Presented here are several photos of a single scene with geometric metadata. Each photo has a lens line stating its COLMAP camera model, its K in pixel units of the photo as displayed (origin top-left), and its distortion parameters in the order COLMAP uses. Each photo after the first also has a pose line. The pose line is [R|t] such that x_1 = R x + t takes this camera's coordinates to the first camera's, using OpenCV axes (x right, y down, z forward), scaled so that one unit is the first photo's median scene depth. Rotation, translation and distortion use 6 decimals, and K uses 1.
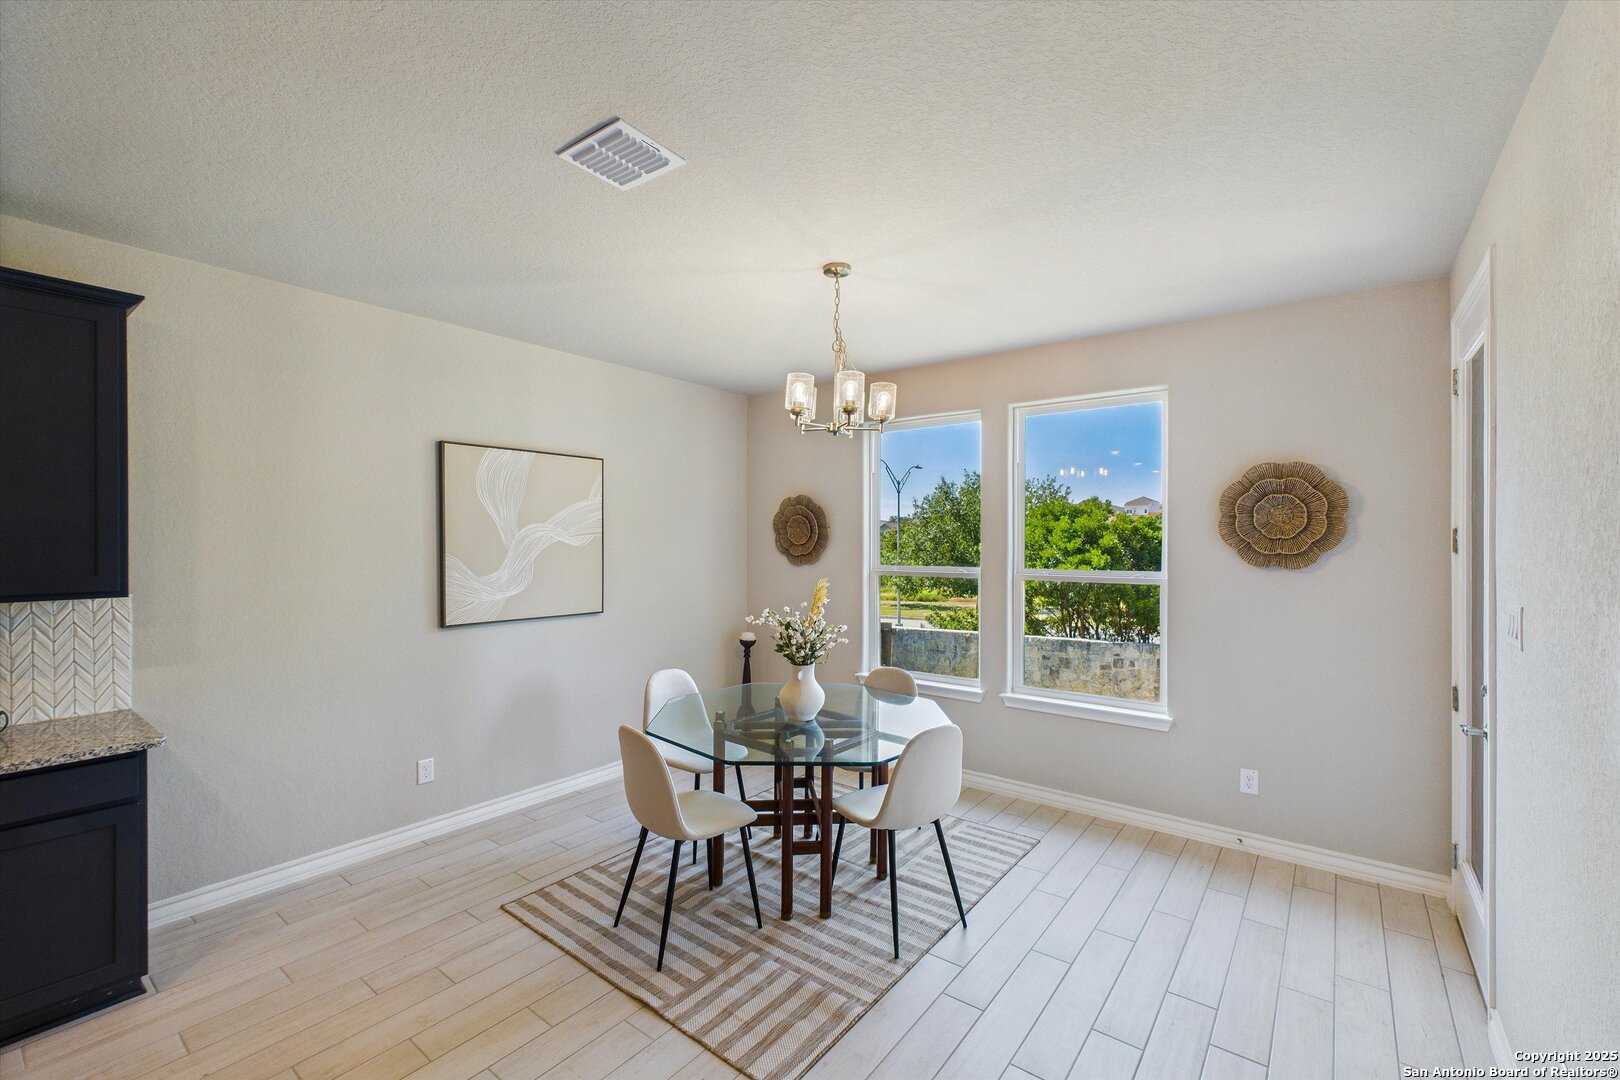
lens RADIAL K [[681.1, 0, 805.9], [0, 681.1, 539.4], [0, 0, 1]] dist [0.008618, -0.001470]
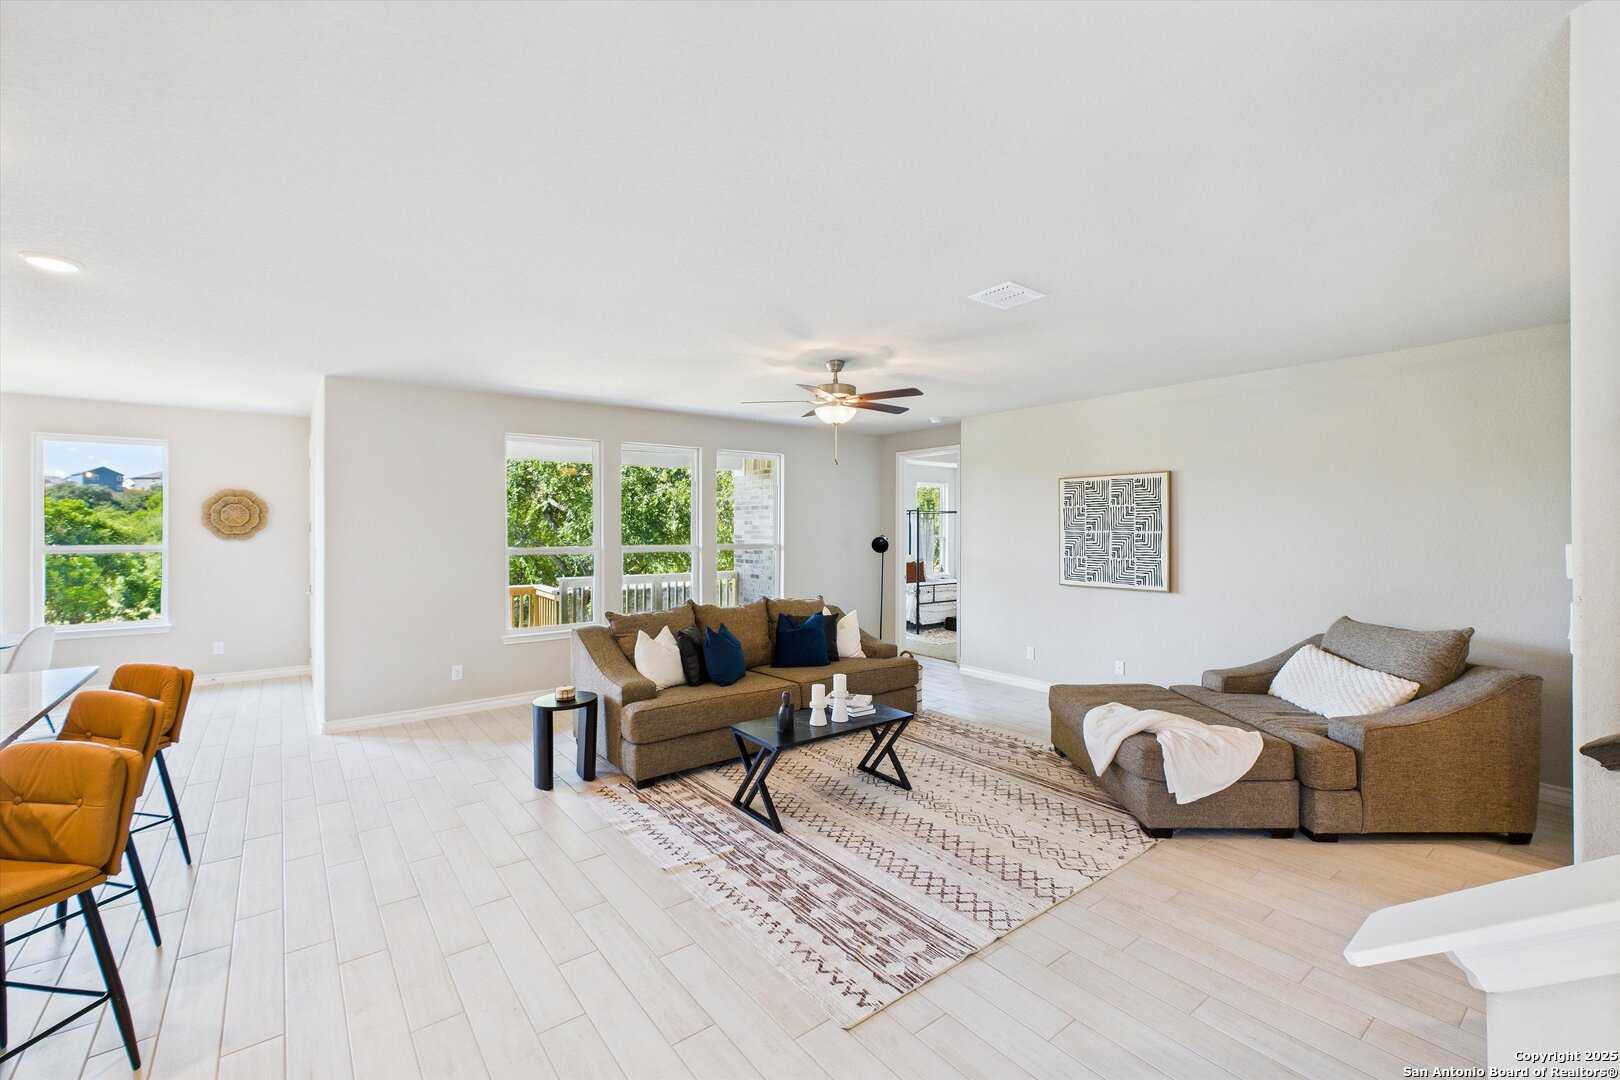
lens RADIAL K [[681.1, 0, 809.5], [0, 681.1, 529.5], [0, 0, 1]] dist [0.008618, -0.001470]
pose [[0.252830, -0.006146, 0.967491, -1.048903], [-0.002881, 0.999971, 0.007105, -0.012033], [-0.967506, -0.004584, 0.252805, -1.449154]]
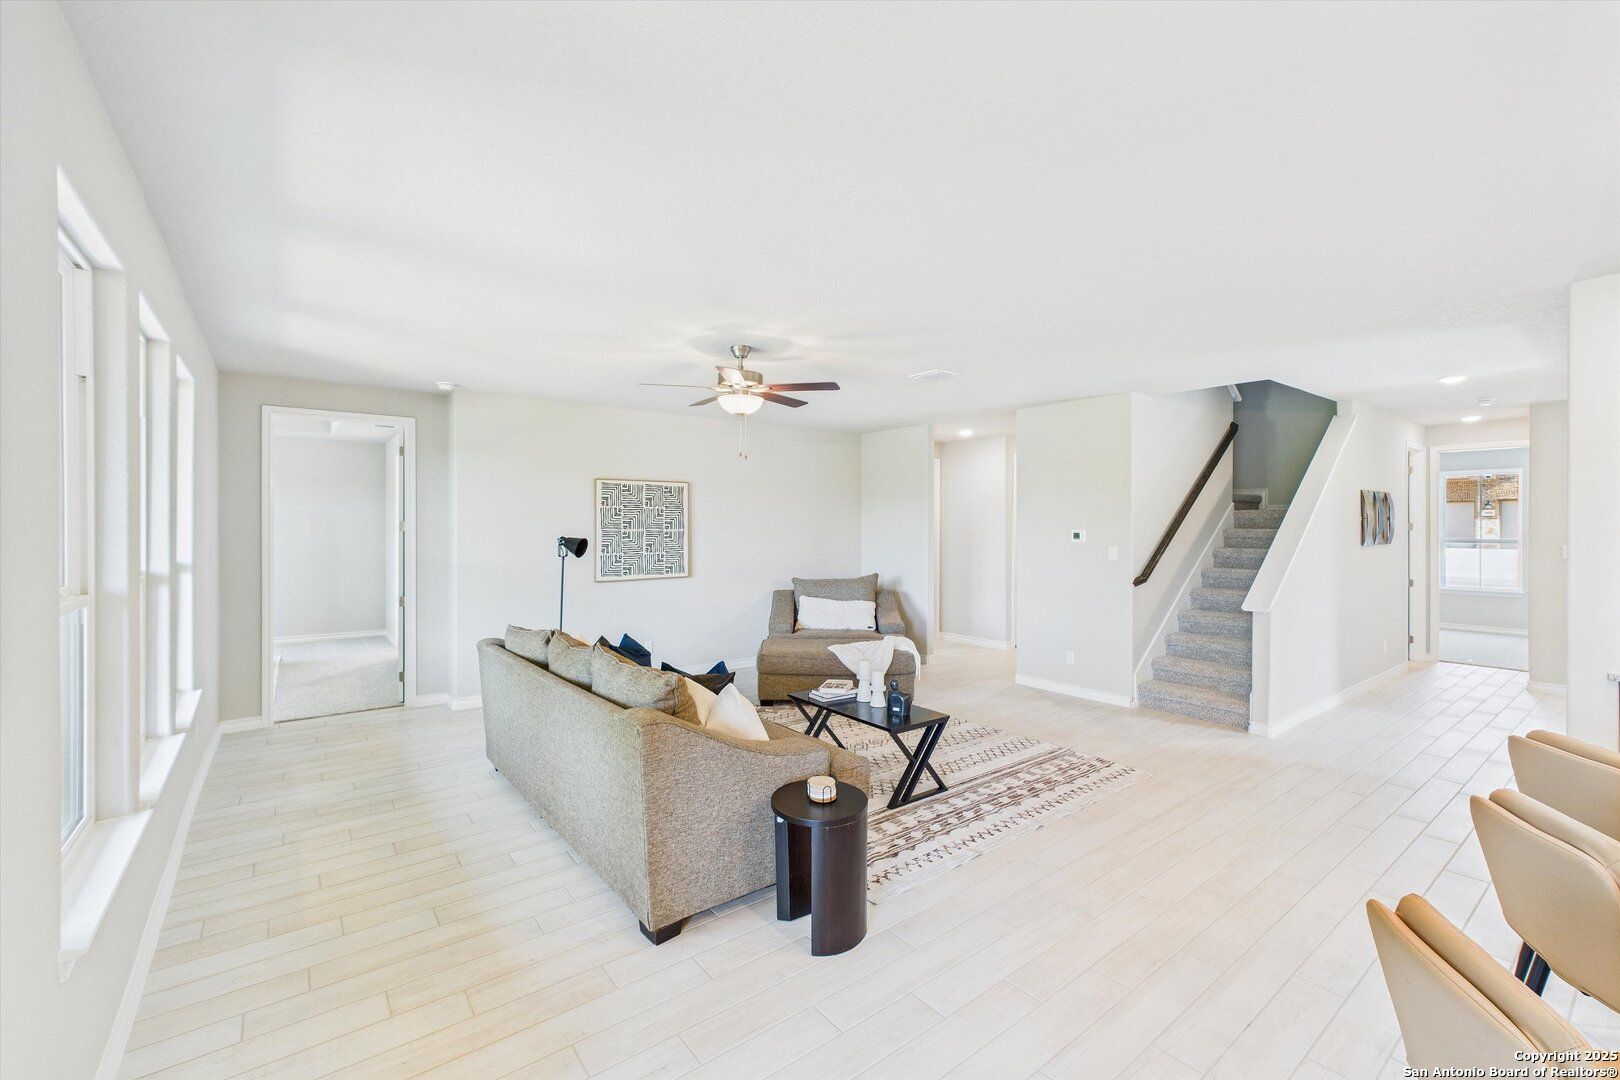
lens RADIAL K [[681.1, 0, 813.8], [0, 681.1, 528.0], [0, 0, 1]] dist [0.008618, -0.001470]
pose [[-0.967338, -0.003458, 0.253467, 0.062072], [-0.003757, 0.999993, -0.000697, -0.000475], [-0.253463, -0.001626, -0.967344, 0.408336]]
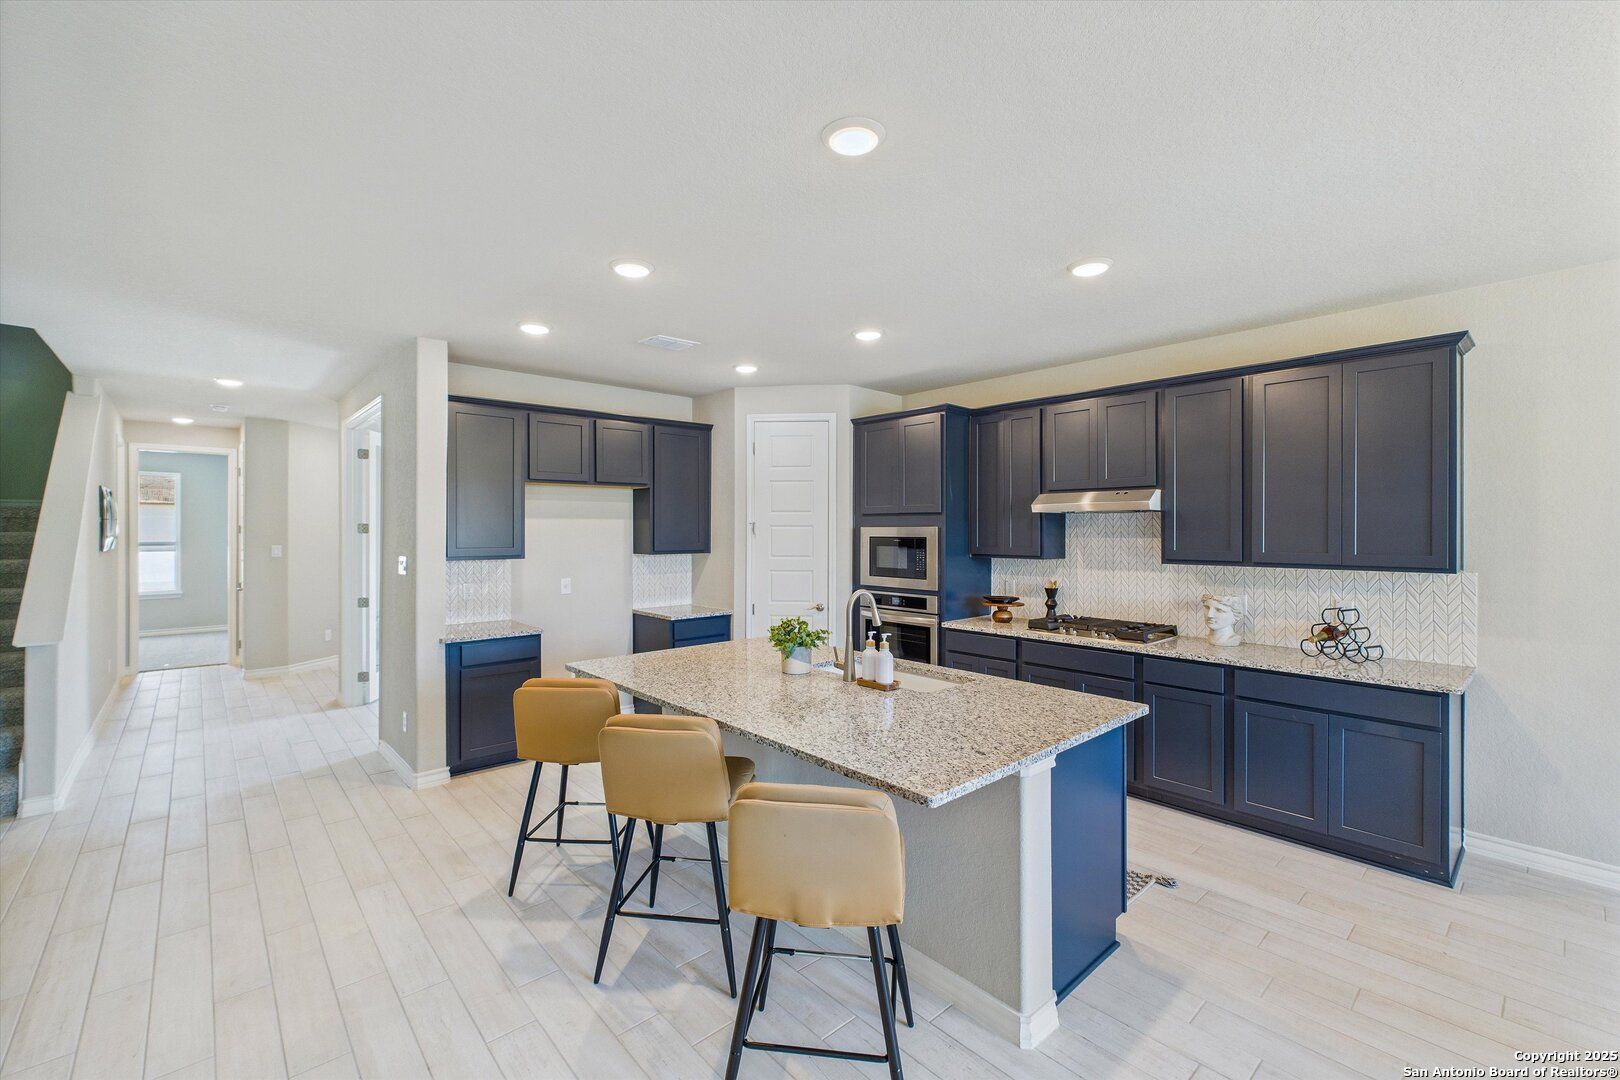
lens RADIAL K [[681.1, 0, 809.0], [0, 681.1, 532.5], [0, 0, 1]] dist [0.008618, -0.001470]
pose [[-0.179794, 0.001104, -0.983704, 0.412313], [0.004128, 0.999991, 0.000368, 0.004502], [0.983696, -0.003994, -0.179797, 0.063715]]
